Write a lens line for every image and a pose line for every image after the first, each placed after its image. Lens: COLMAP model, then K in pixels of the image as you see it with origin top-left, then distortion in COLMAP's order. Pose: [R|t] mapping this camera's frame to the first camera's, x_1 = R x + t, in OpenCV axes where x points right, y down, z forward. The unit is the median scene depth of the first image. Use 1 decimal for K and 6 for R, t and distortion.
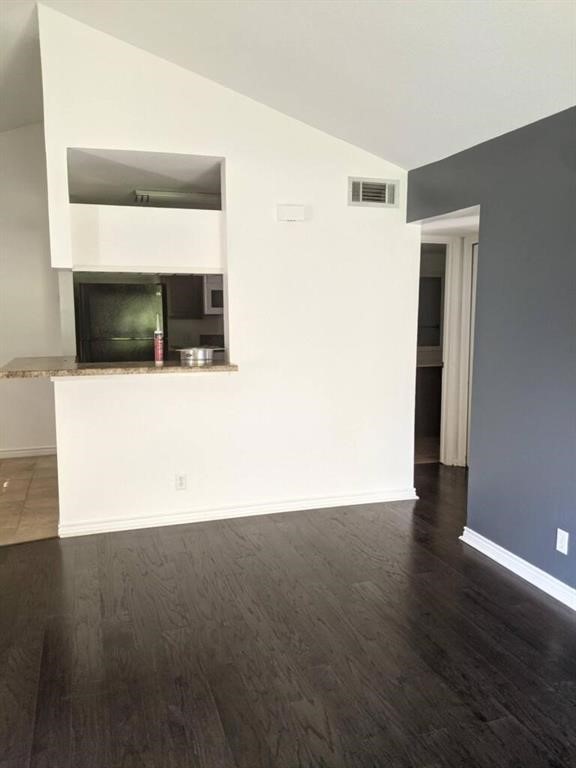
lens RADIAL K [[608.5, 0, 288.0], [0, 608.5, 384.0], [0, 0, 1]] dist [-0.000482, -0.034516]
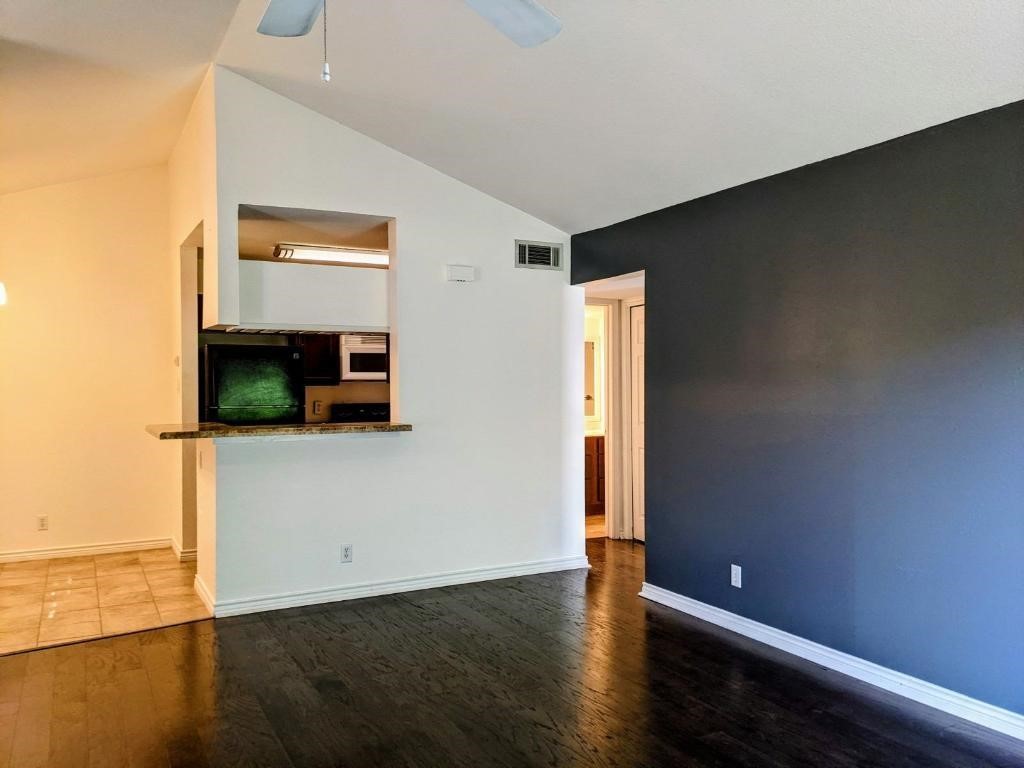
lens RADIAL K [[811.9, 0, 512.0], [0, 811.9, 384.0], [0, 0, 1]] dist [0.001363, -0.012579]
pose [[0.984585, -0.004772, 0.174844, -0.147321], [0.027457, 0.991451, -0.127559, 0.071868], [-0.172741, 0.130394, 0.976298, -0.296388]]
